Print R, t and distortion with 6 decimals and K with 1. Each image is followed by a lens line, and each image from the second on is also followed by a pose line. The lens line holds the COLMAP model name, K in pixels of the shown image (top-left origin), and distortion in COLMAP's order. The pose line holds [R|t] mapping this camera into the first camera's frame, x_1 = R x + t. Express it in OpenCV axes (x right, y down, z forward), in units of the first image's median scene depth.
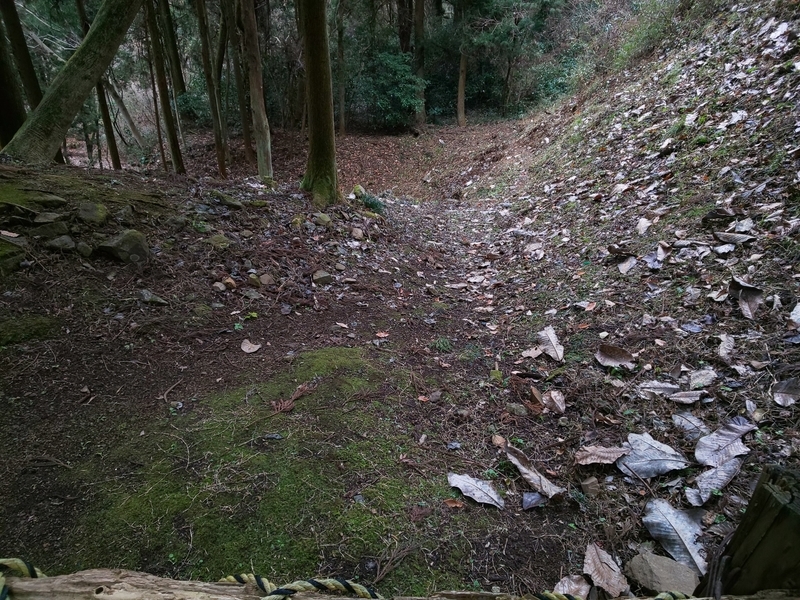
lens RADIAL K [[524.9, 0, 400.0], [0, 524.9, 300.0], [0, 0, 1]] dist [-0.001414, -0.019388]
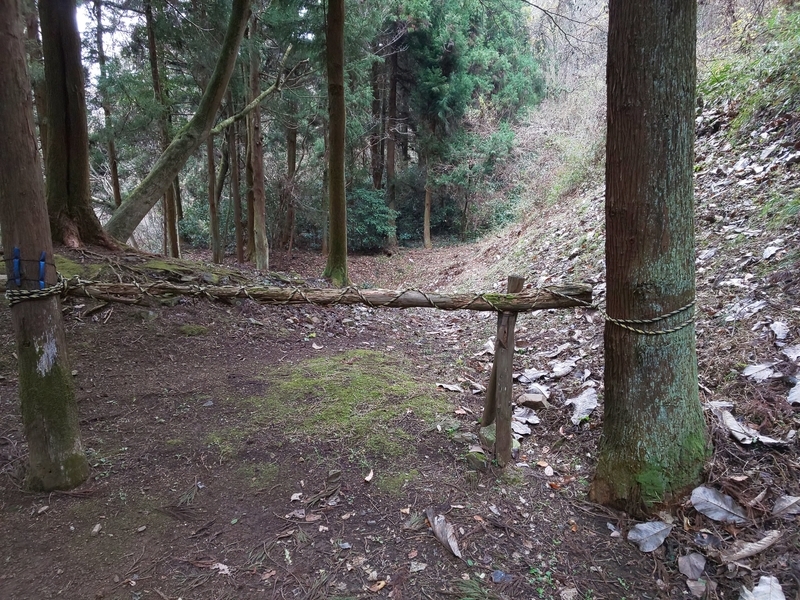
lens RADIAL K [[524.9, 0, 400.0], [0, 524.9, 300.0], [0, 0, 1]] dist [-0.001414, -0.019388]
pose [[0.998024, 0.001820, 0.062802, -0.022961], [0.012715, 0.973043, -0.230273, 0.063652], [-0.061528, 0.230616, 0.971098, -0.135595]]
